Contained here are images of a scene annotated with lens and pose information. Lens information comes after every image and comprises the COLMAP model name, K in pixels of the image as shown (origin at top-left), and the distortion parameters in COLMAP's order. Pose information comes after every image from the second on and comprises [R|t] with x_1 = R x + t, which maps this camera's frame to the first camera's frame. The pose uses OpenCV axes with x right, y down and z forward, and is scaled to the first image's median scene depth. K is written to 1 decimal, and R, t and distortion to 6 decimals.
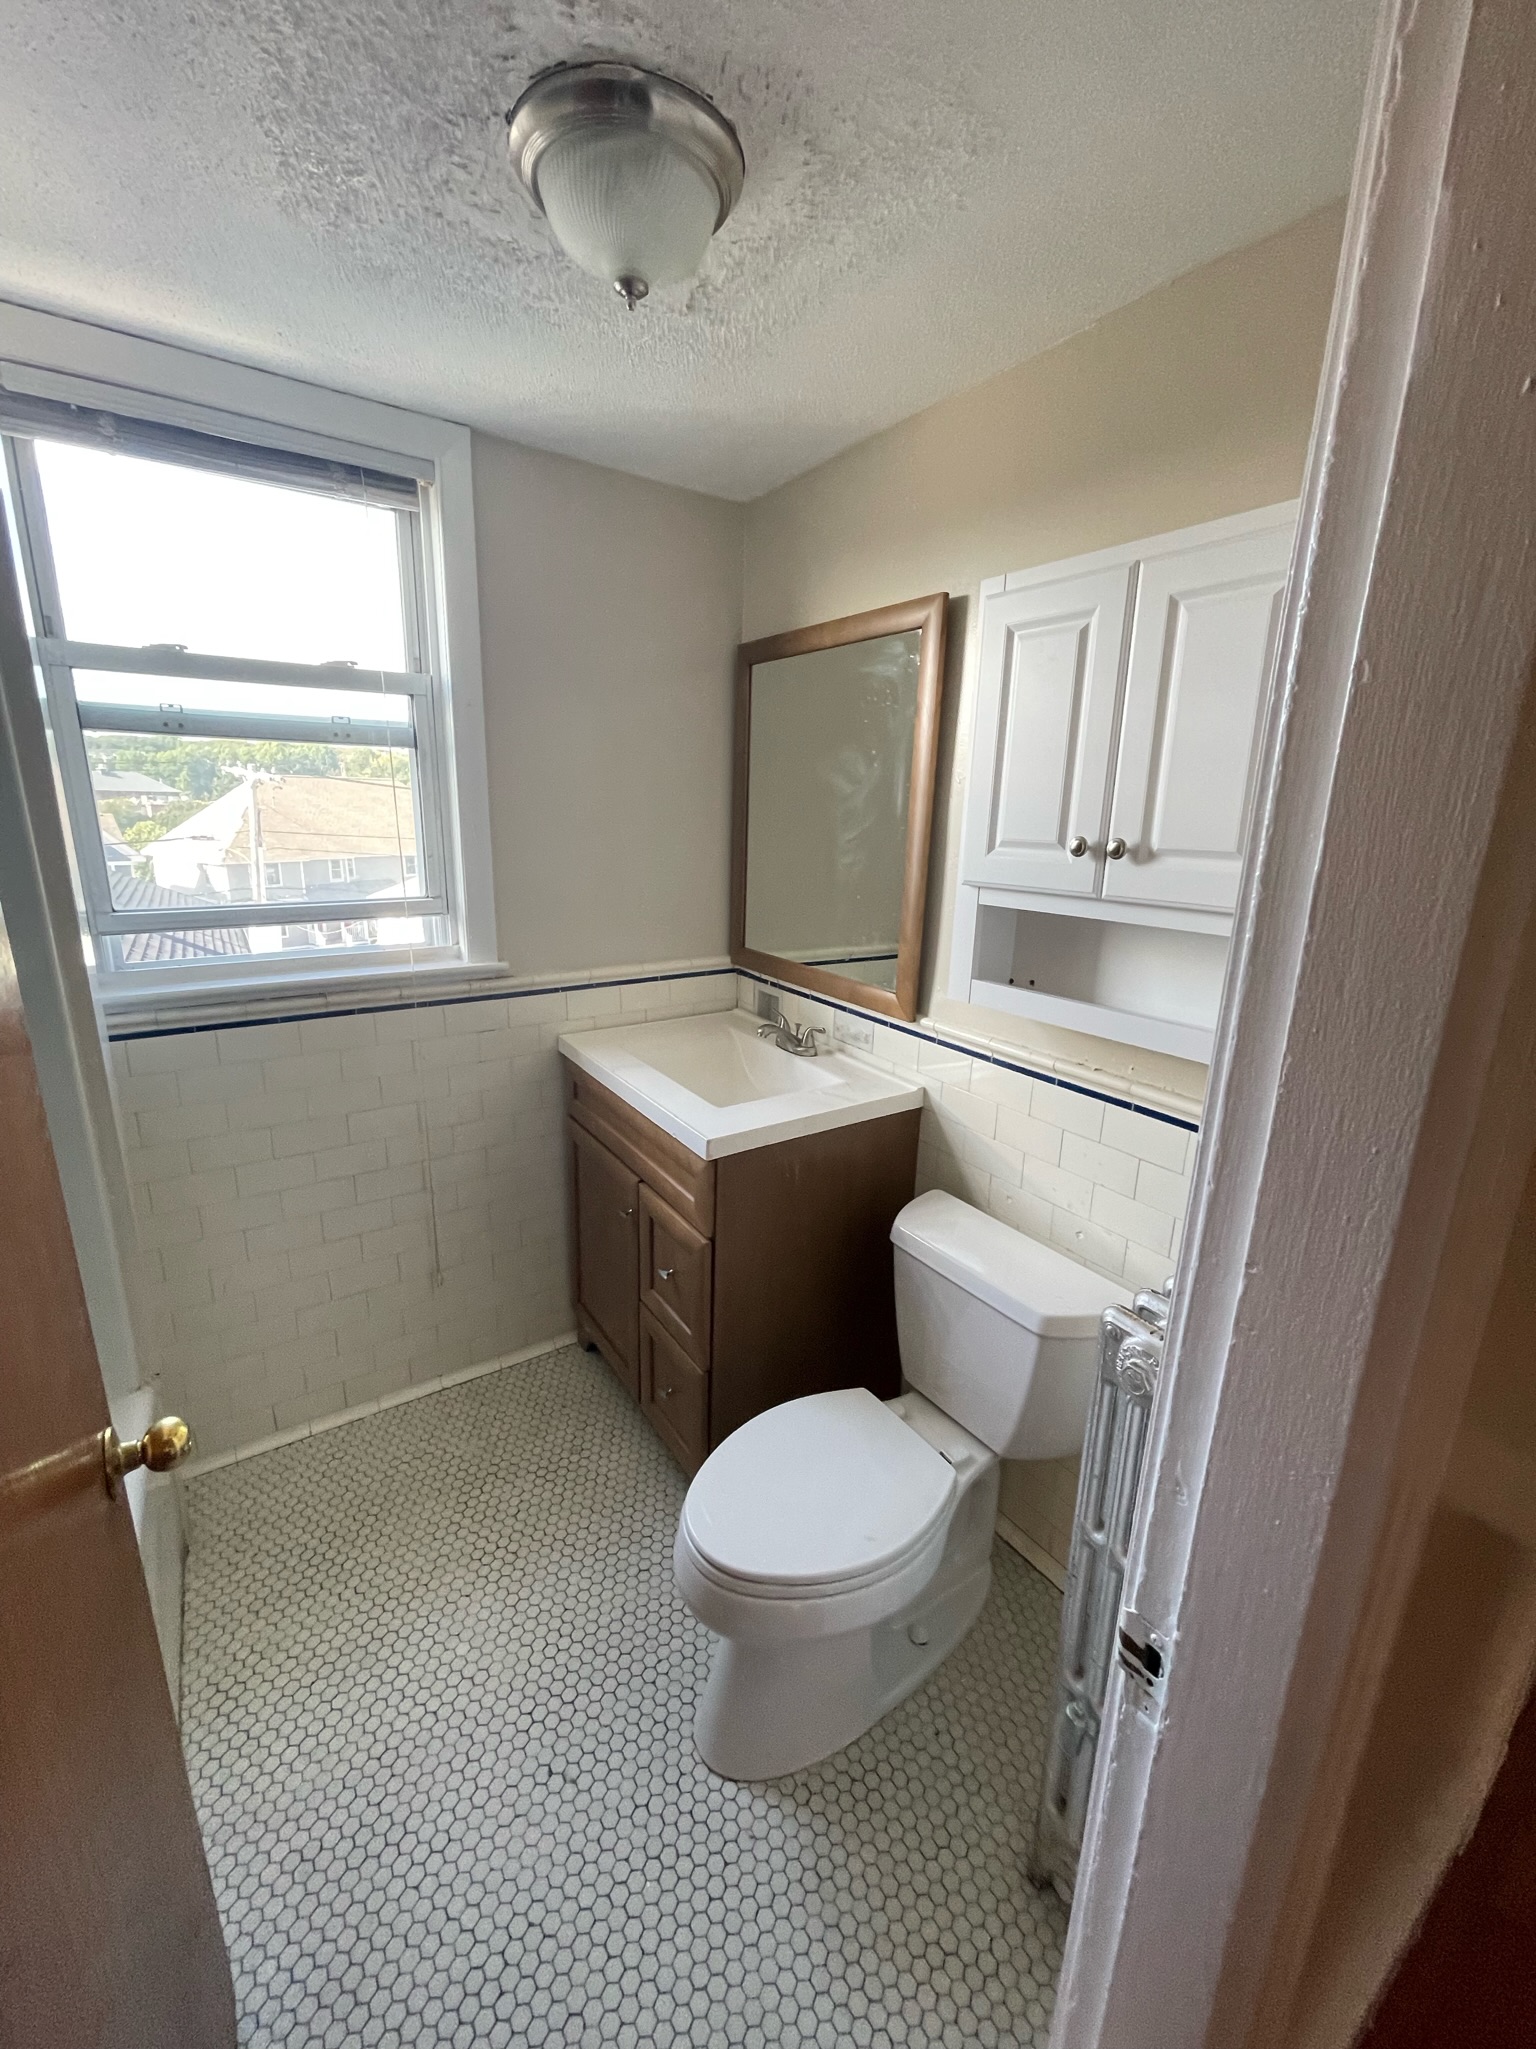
lens RADIAL K [[832.2, 0, 767.0], [0, 832.2, 1021.1], [0, 0, 1]] dist [0.000246, -0.000132]
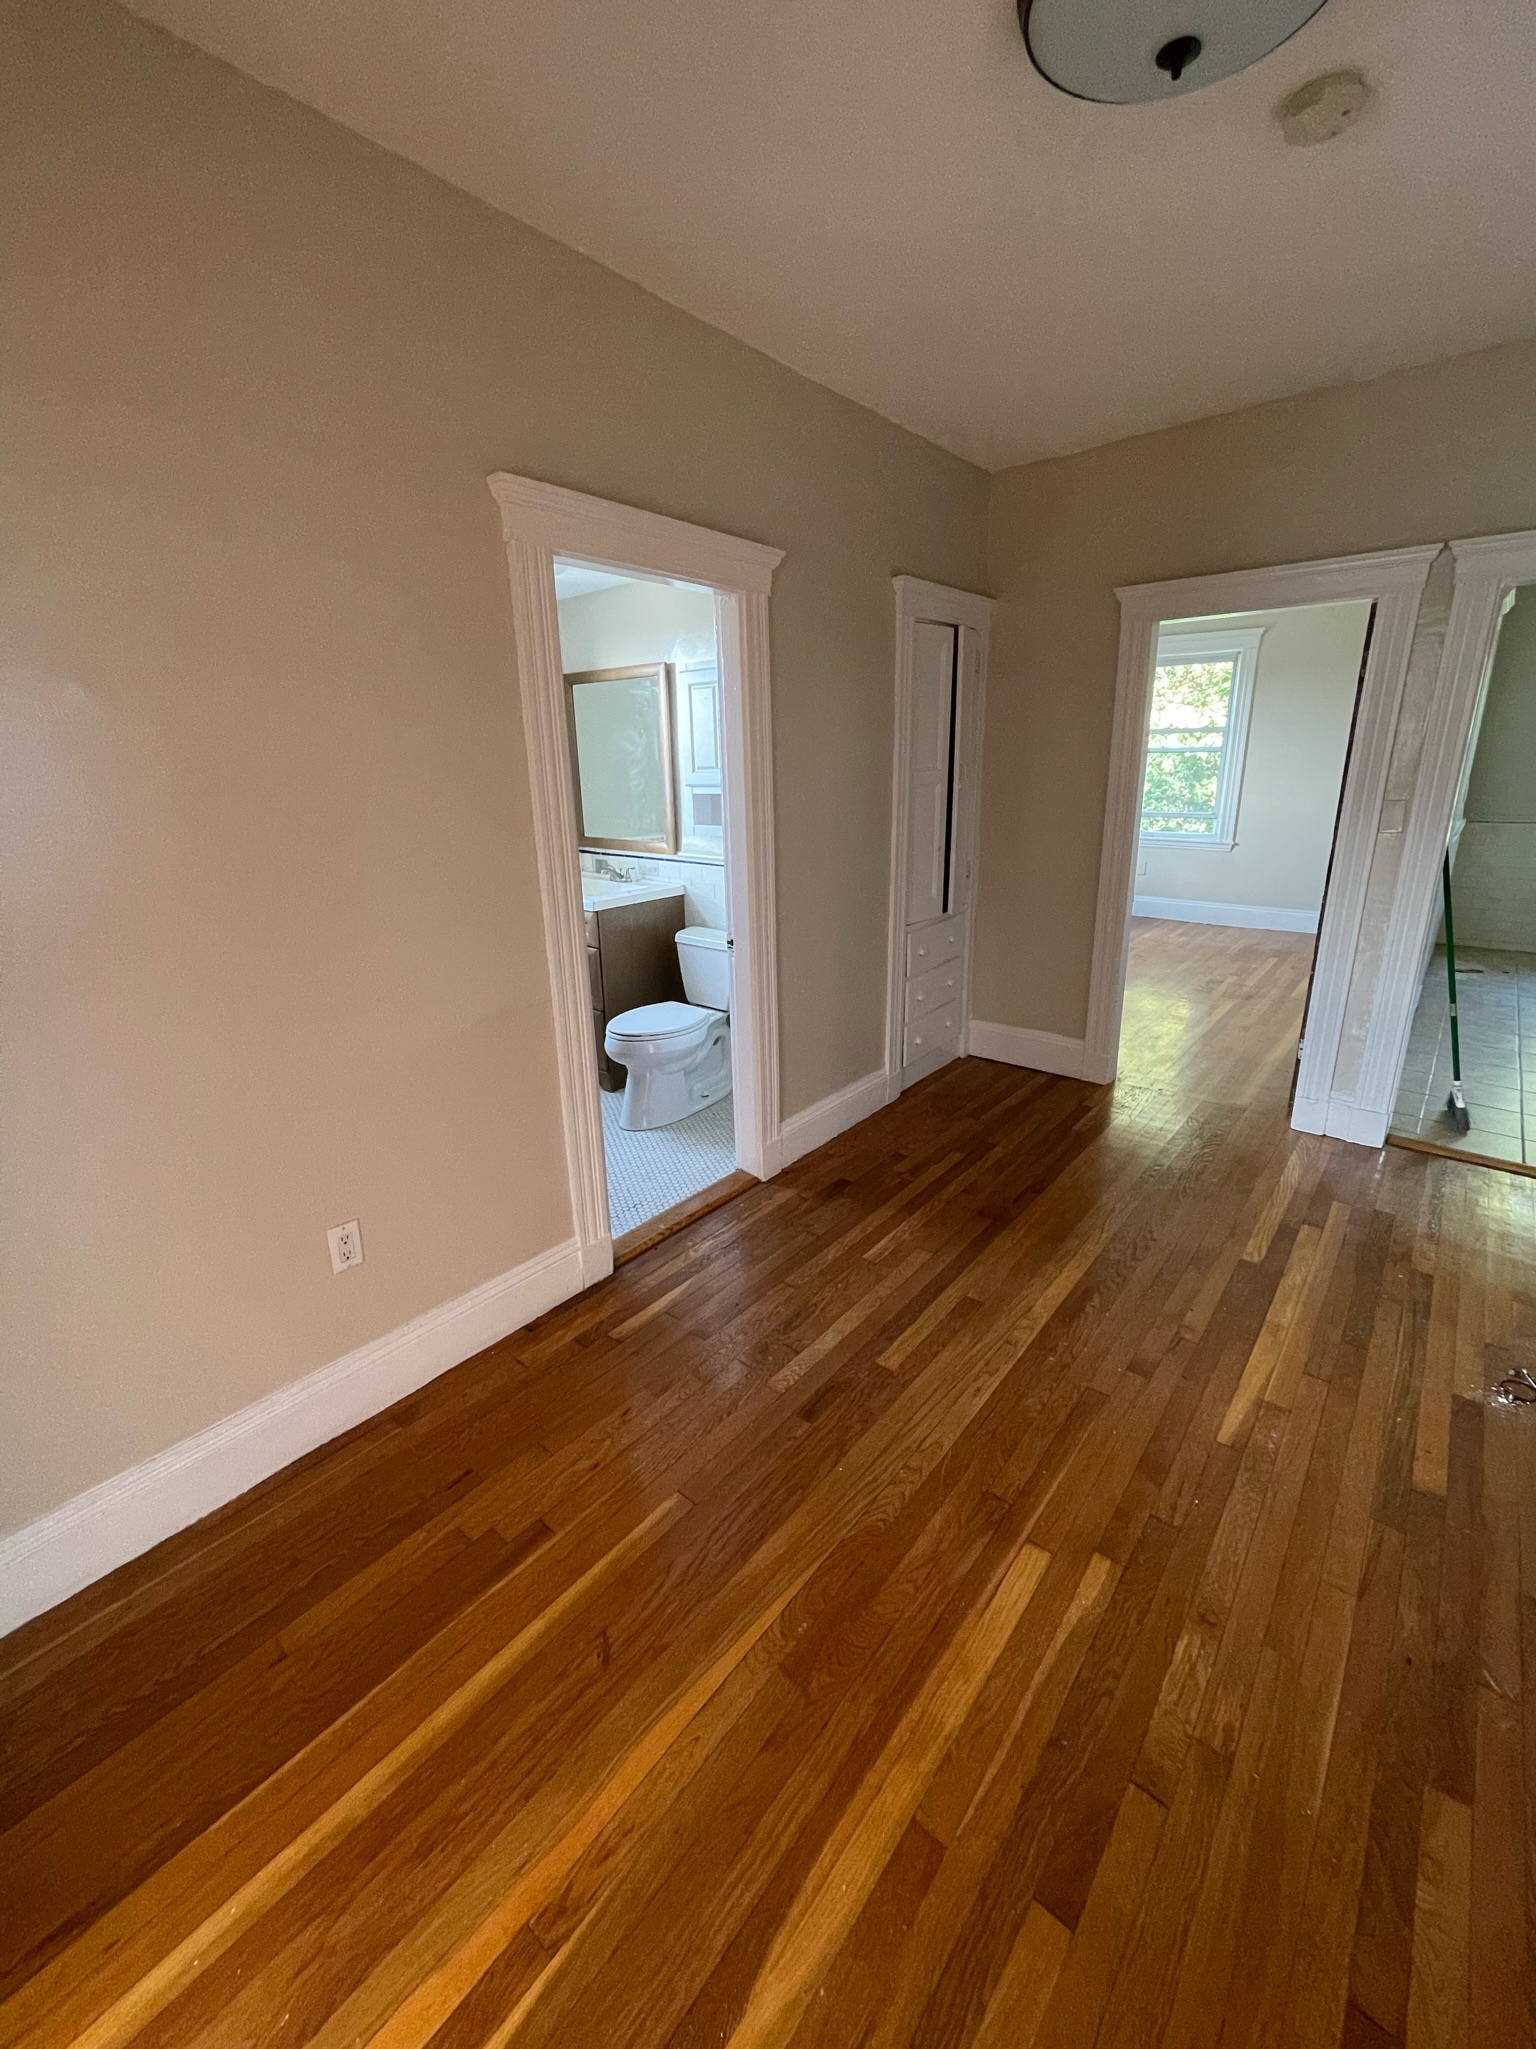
lens RADIAL K [[832.2, 0, 772.5], [0, 832.2, 1016.1], [0, 0, 1]] dist [0.000246, -0.000132]
pose [[0.960200, -0.124538, 0.250011, -0.182994], [0.112751, 0.991750, 0.060988, 0.324896], [-0.255544, -0.030372, 0.966320, -1.223538]]
